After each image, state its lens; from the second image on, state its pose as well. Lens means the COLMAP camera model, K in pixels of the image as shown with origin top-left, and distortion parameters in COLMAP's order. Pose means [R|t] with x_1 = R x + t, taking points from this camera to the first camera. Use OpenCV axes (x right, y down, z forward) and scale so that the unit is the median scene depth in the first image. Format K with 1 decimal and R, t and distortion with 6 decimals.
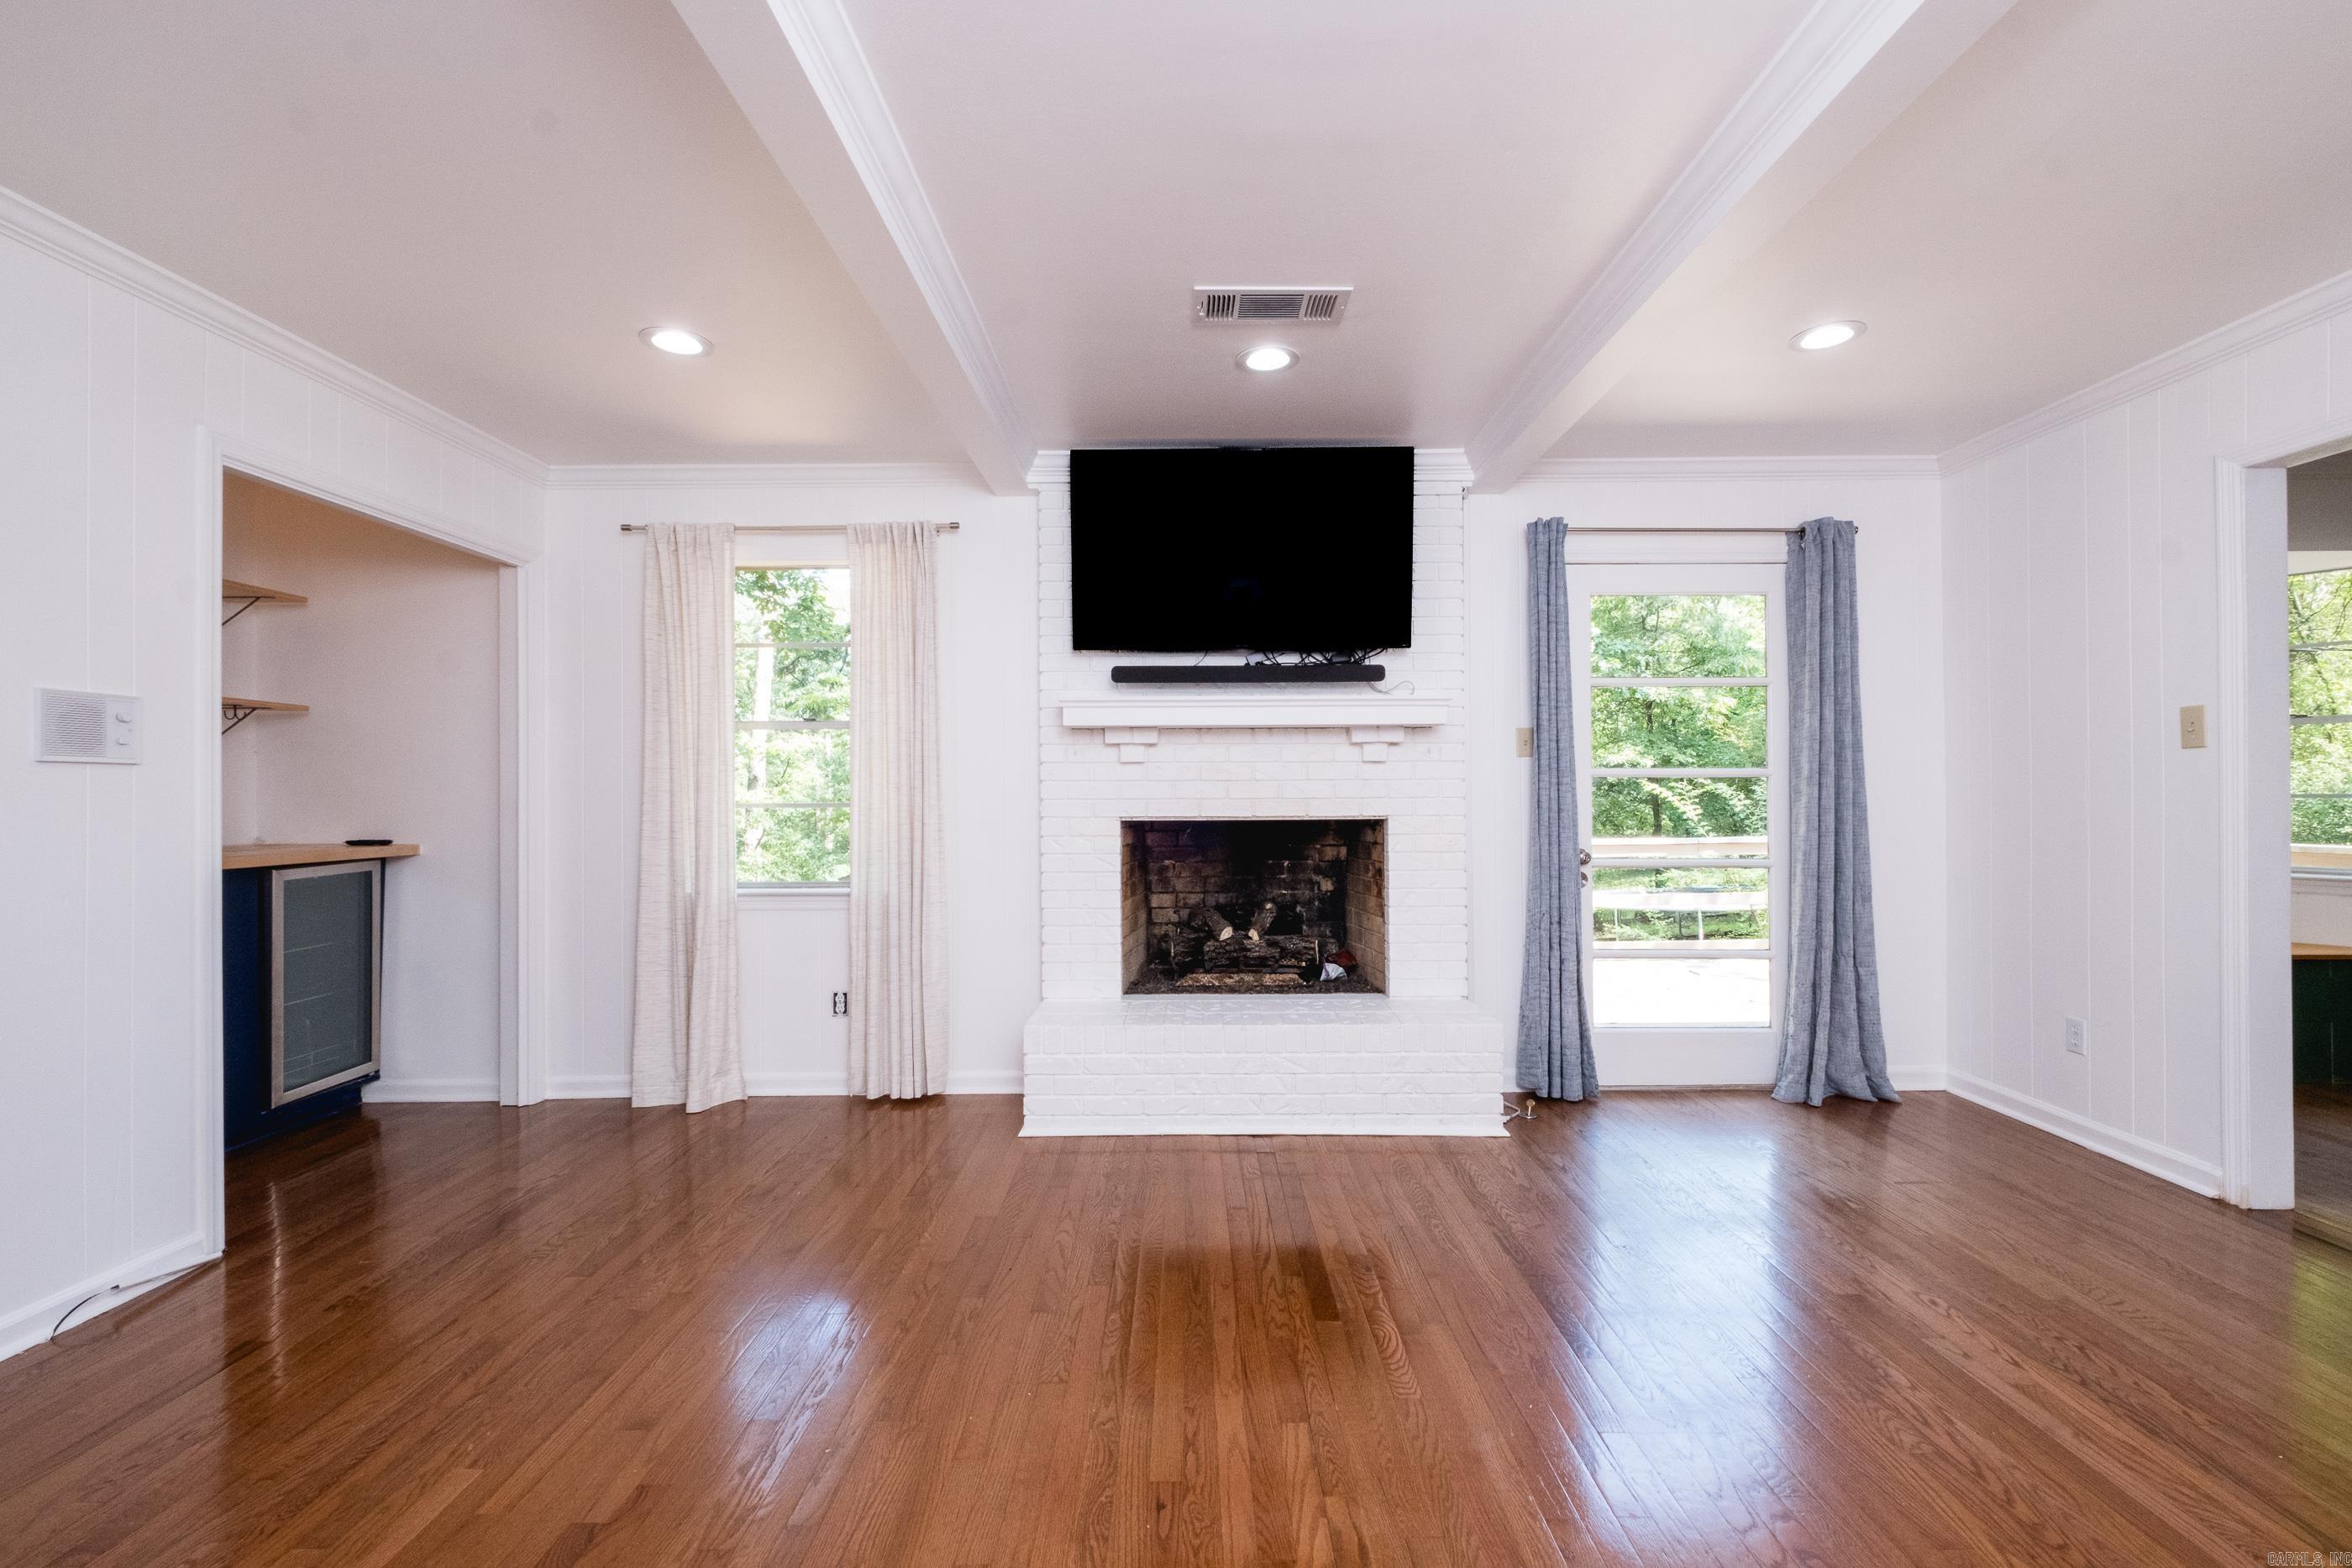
lens RADIAL K [[1017.3, 0, 1178.8], [0, 1017.3, 788.6], [0, 0, 1]] dist [0.000772, -0.000725]
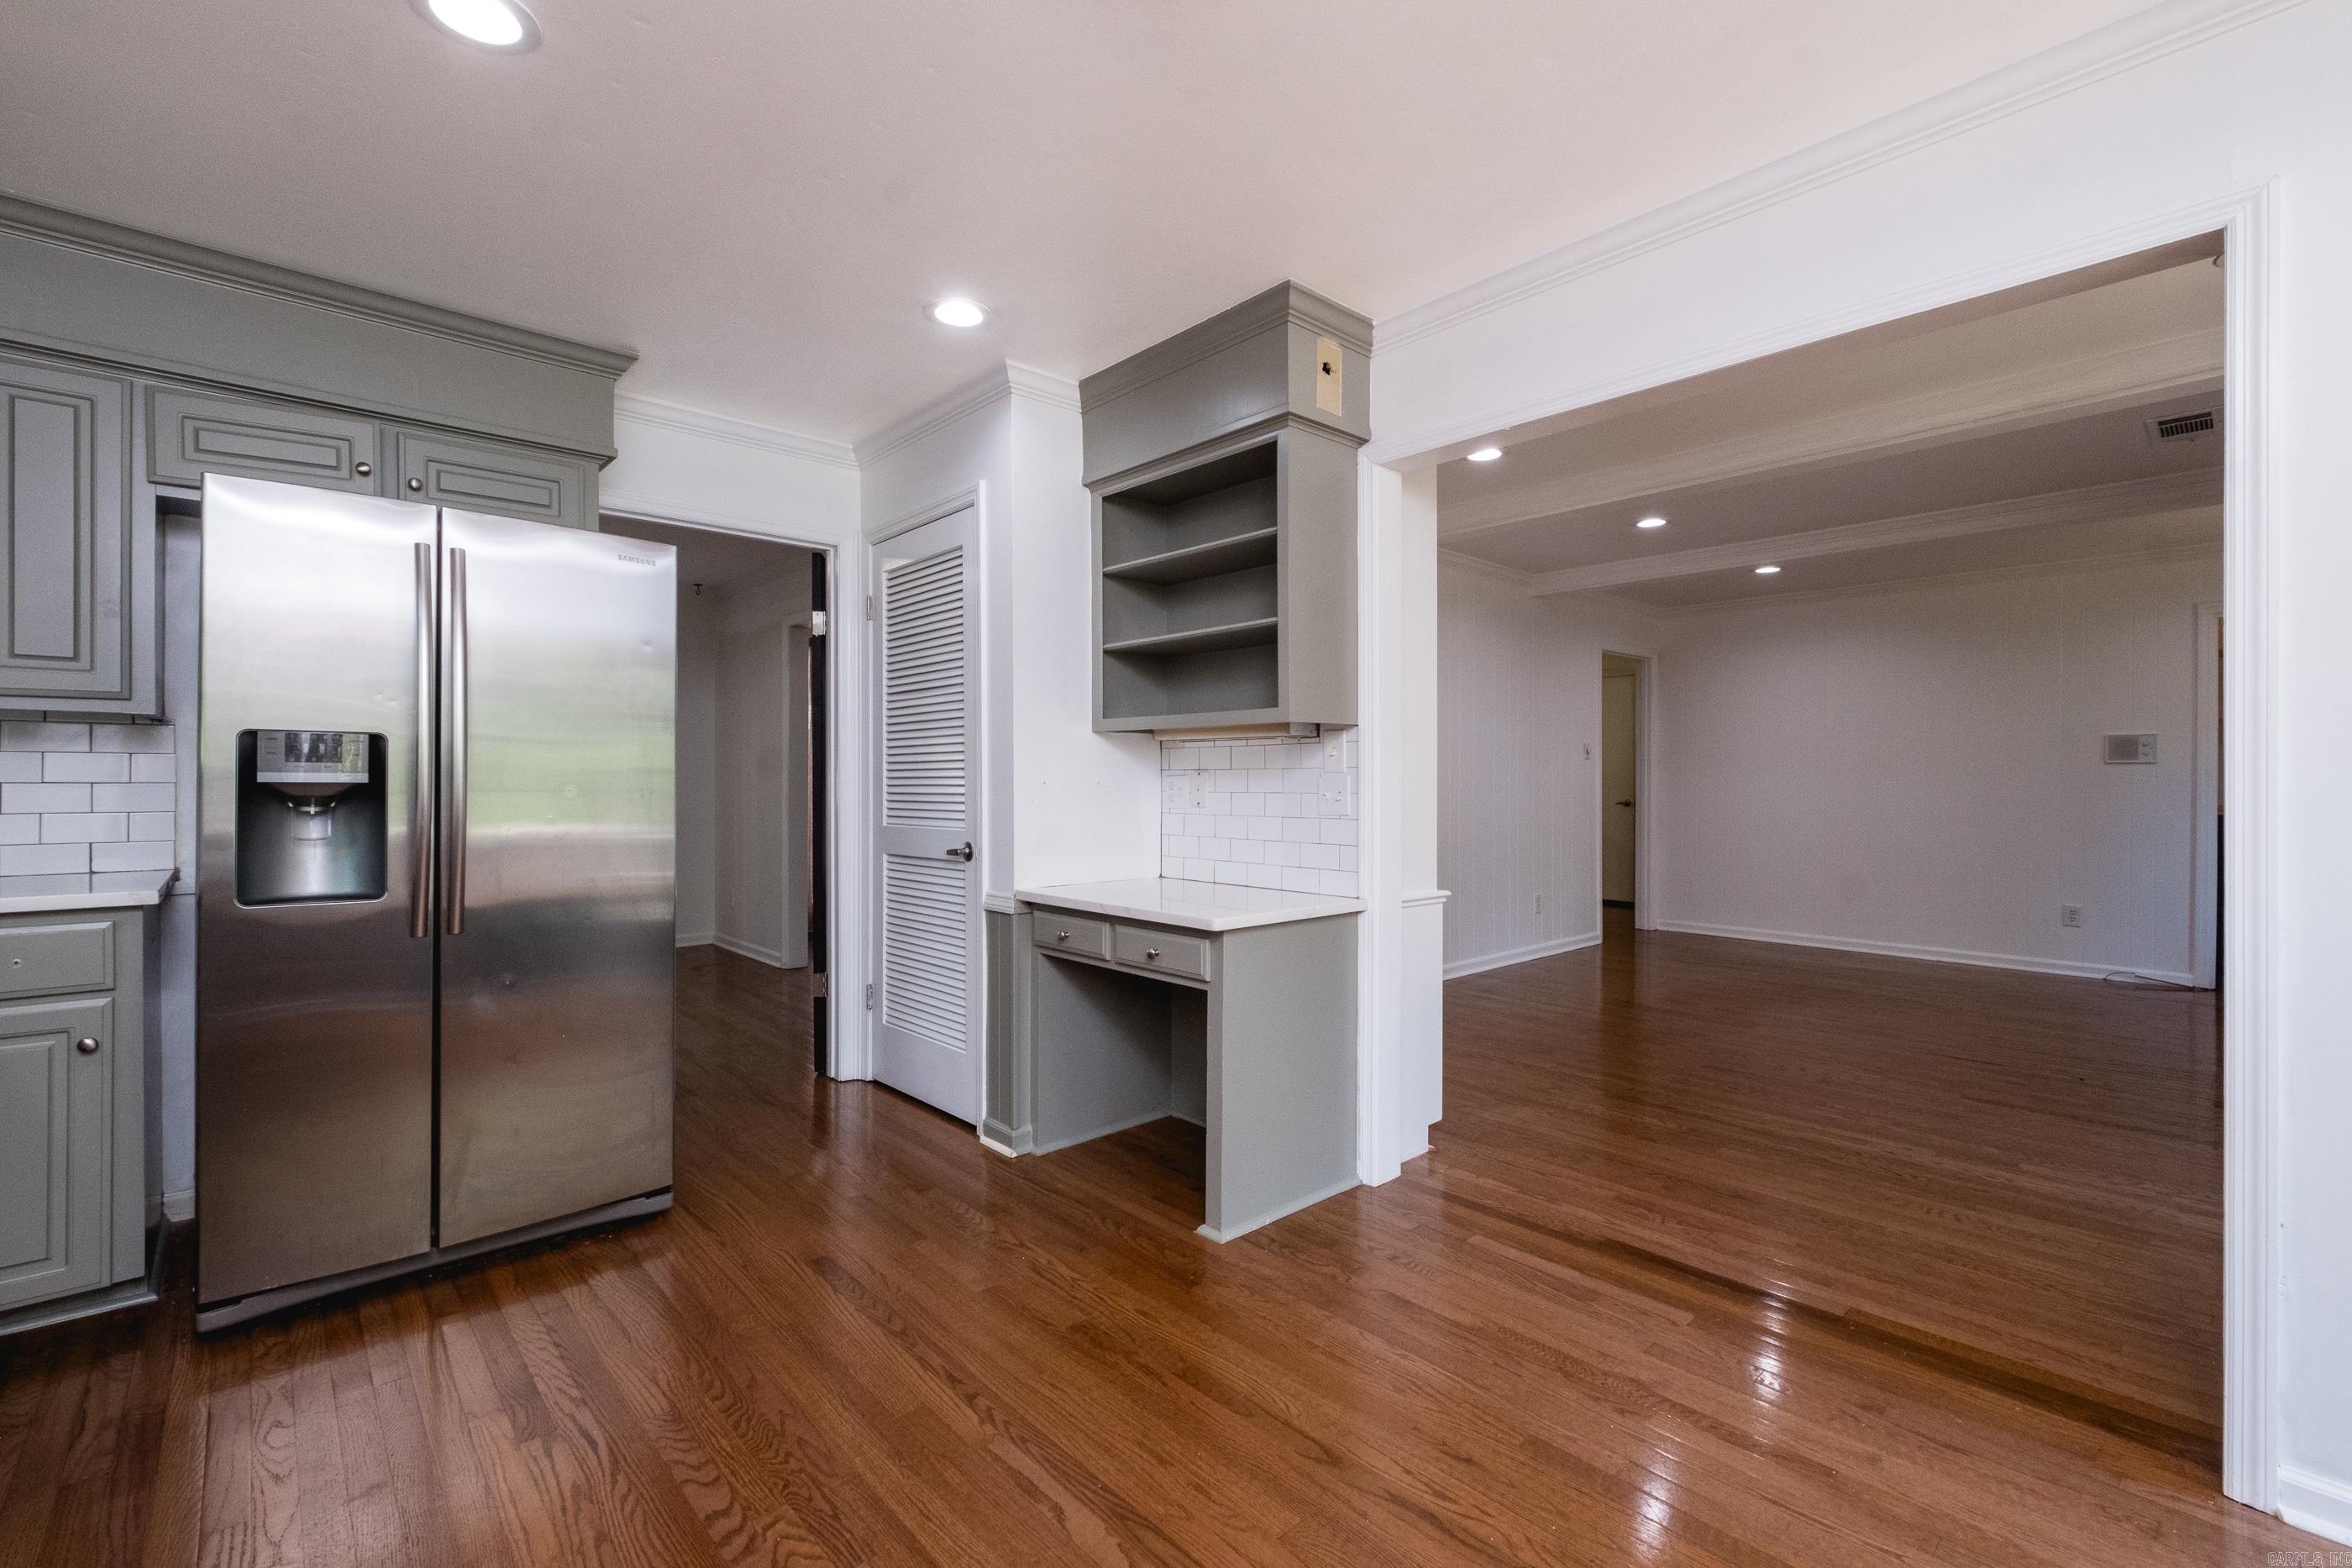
lens RADIAL K [[1003.7, 0, 1182.6], [0, 1003.7, 783.4], [0, 0, 1]] dist [0.000276, -0.001128]
pose [[-0.734226, 0.009818, -0.678834, 1.421354], [0.008273, 0.999951, 0.005514, -0.004903], [0.678854, -0.001568, -0.734271, 0.749127]]
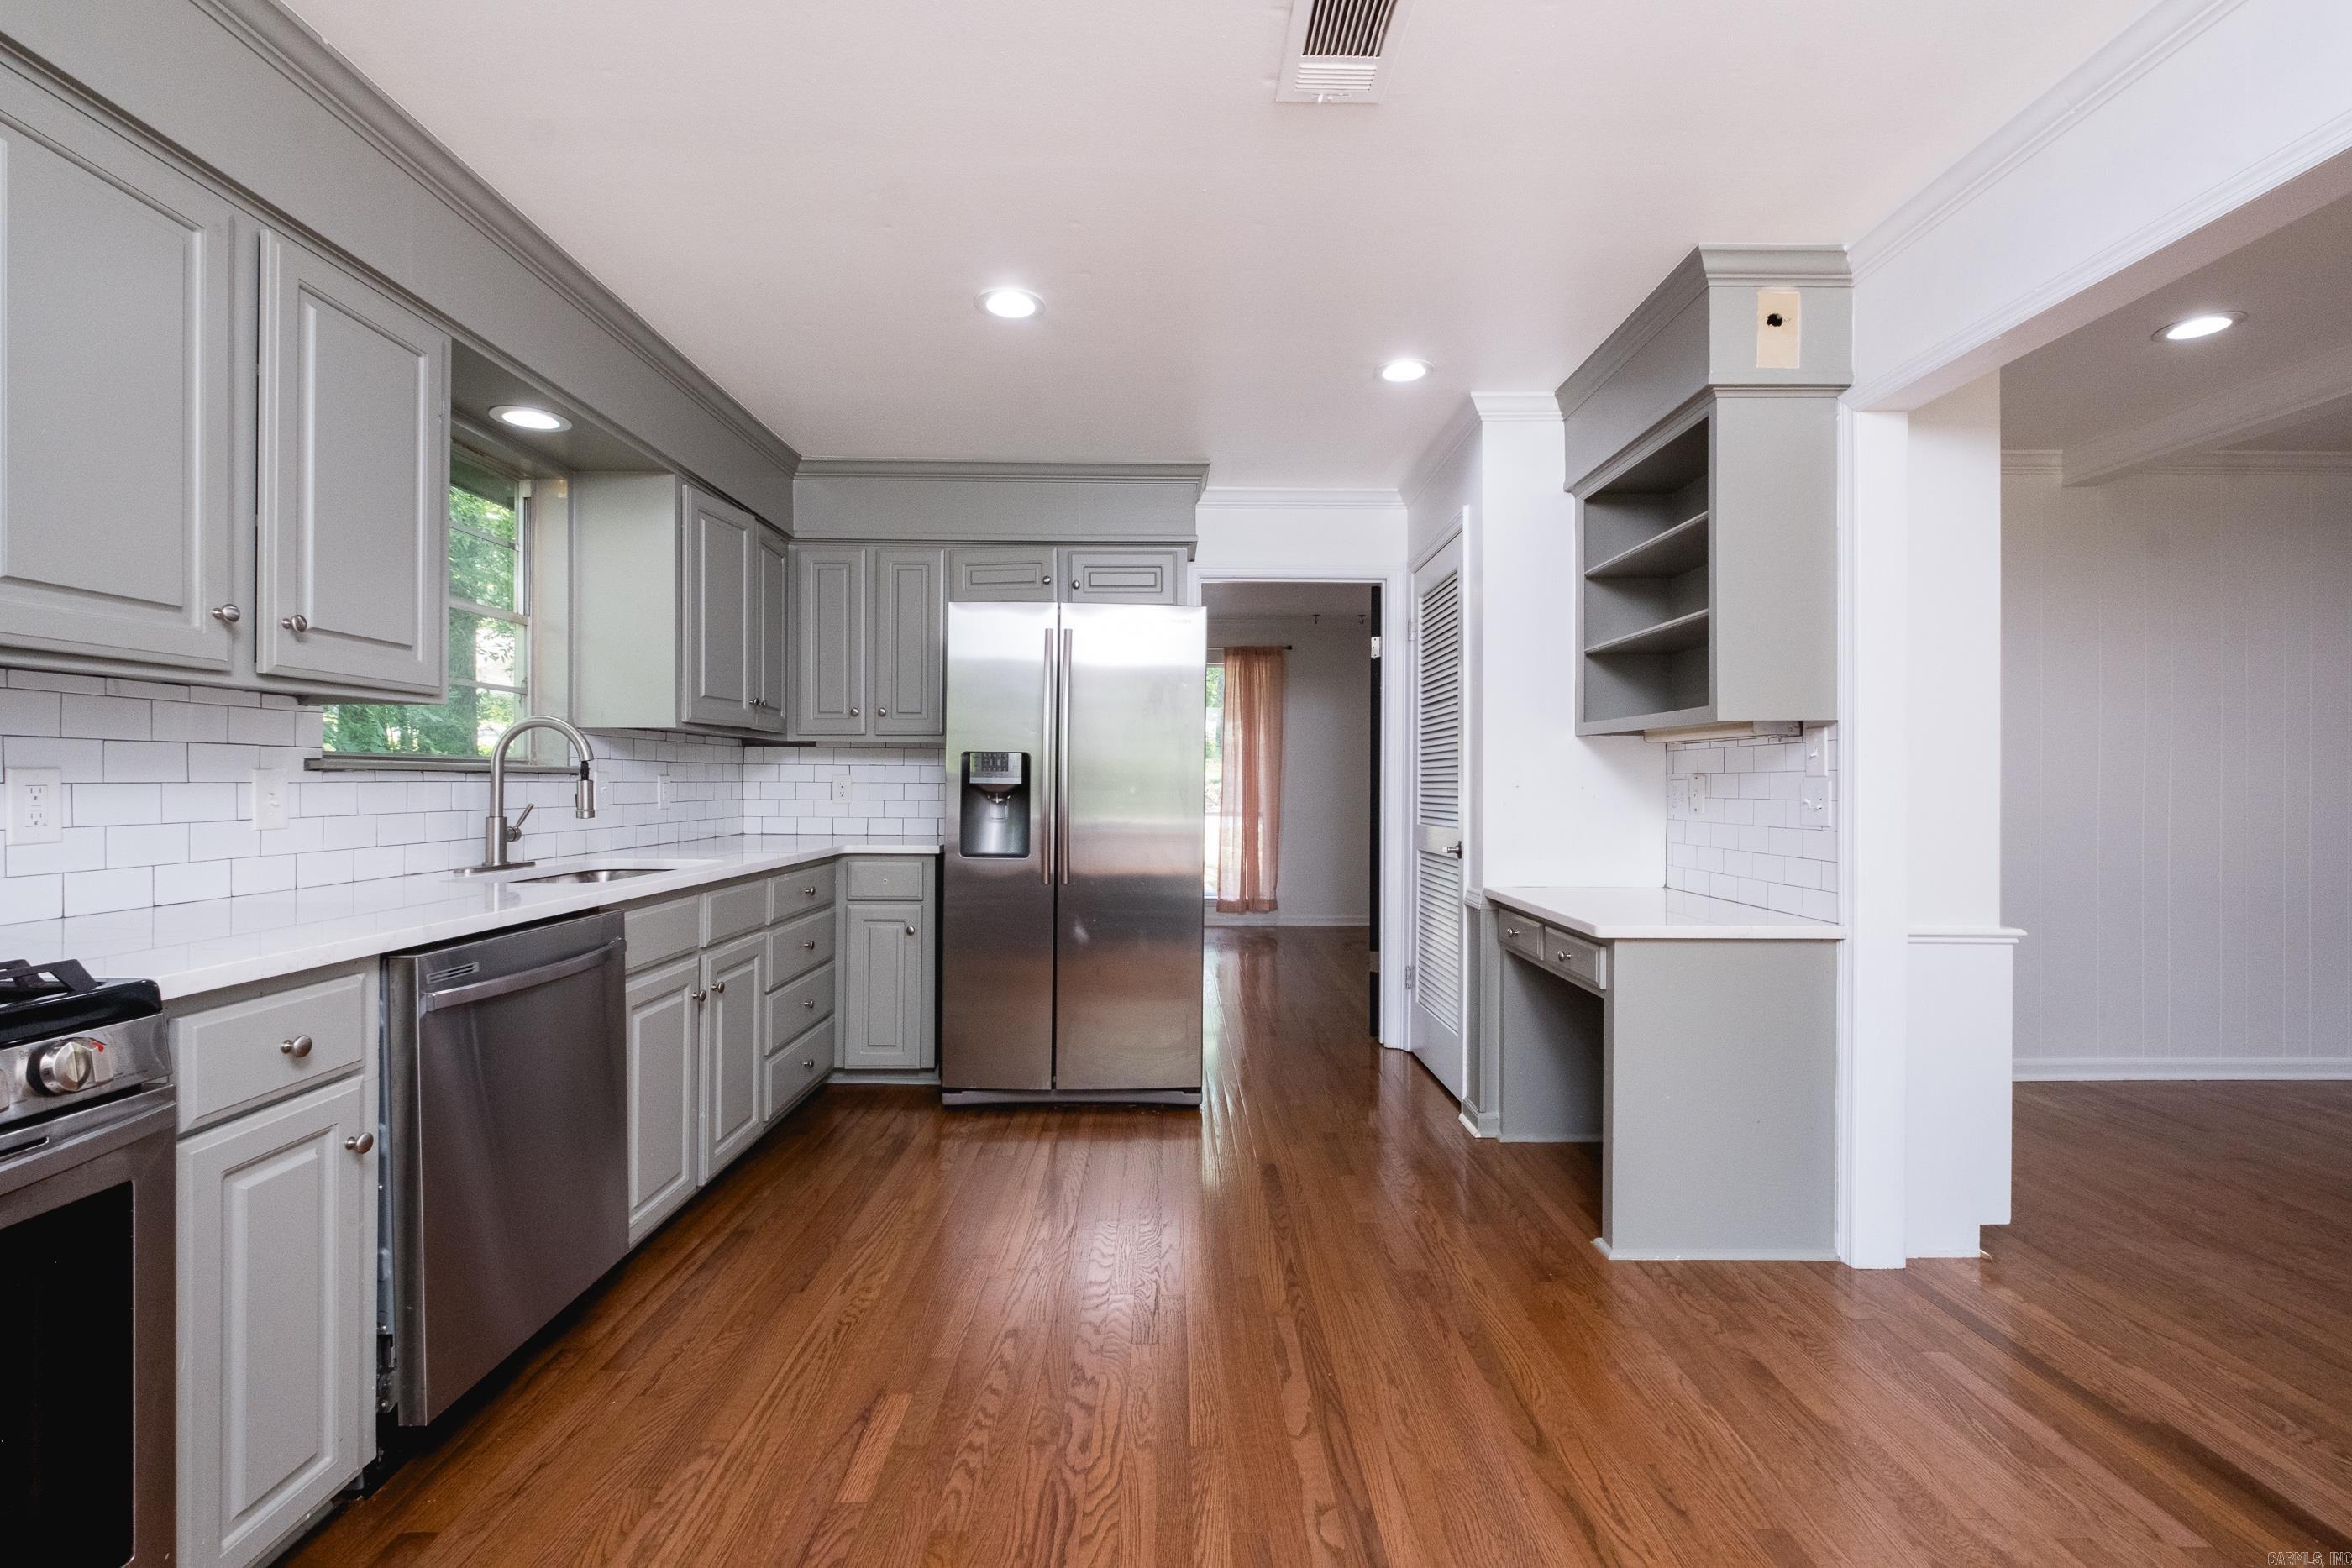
lens RADIAL K [[1003.7, 0, 1182.6], [0, 1003.7, 783.4], [0, 0, 1]] dist [0.000276, -0.001128]
pose [[-0.999865, 0.003557, -0.016065, 1.240838], [0.003618, 0.999986, -0.003773, -0.002342], [0.016052, -0.003831, -0.999864, 0.922113]]
